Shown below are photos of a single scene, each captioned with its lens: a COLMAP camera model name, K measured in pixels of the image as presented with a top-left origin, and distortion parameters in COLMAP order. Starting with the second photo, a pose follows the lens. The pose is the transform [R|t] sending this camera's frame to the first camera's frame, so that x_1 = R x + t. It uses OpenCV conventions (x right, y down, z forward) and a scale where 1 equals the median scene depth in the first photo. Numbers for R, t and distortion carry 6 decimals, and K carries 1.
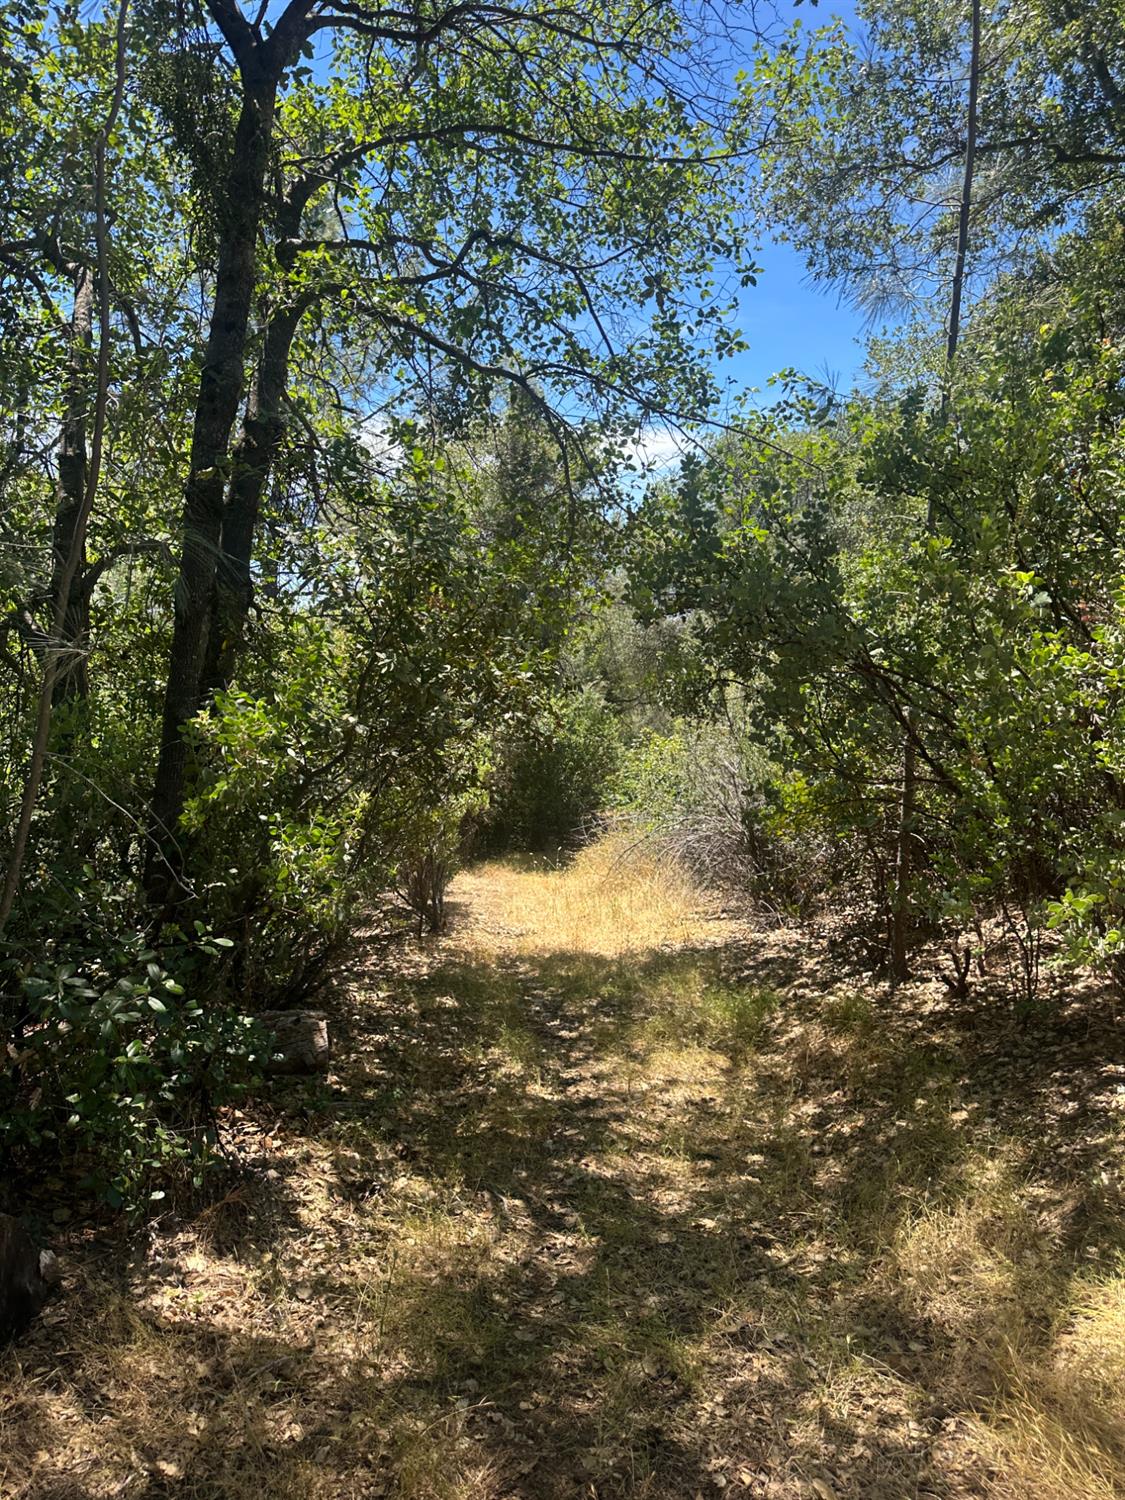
lens RADIAL K [[1054.2, 0, 527.1], [0, 1054.2, 726.4], [0, 0, 1]] dist [0.086092, -0.003410]
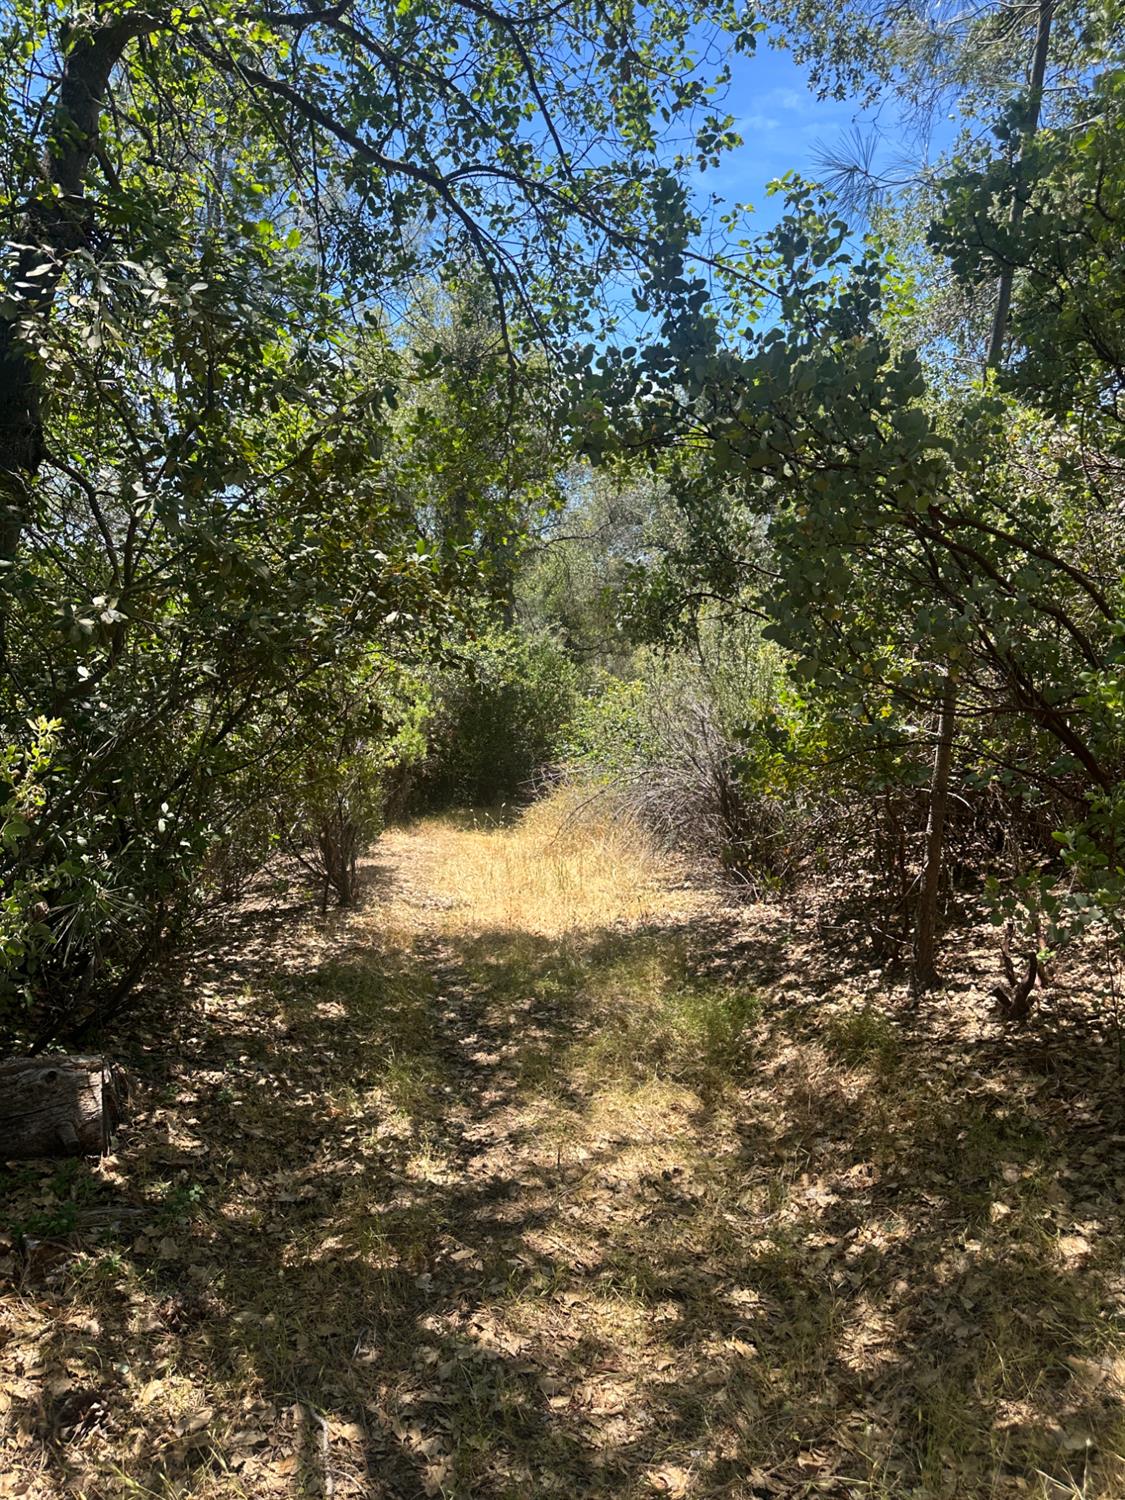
lens RADIAL K [[1054.2, 0, 574.6], [0, 1054.2, 749.9], [0, 0, 1]] dist [0.086092, -0.003410]
pose [[0.996628, 0.009094, 0.081546, 0.035110], [-0.014536, 0.997687, 0.066397, 0.021758], [-0.080753, -0.067359, 0.994455, 0.246436]]
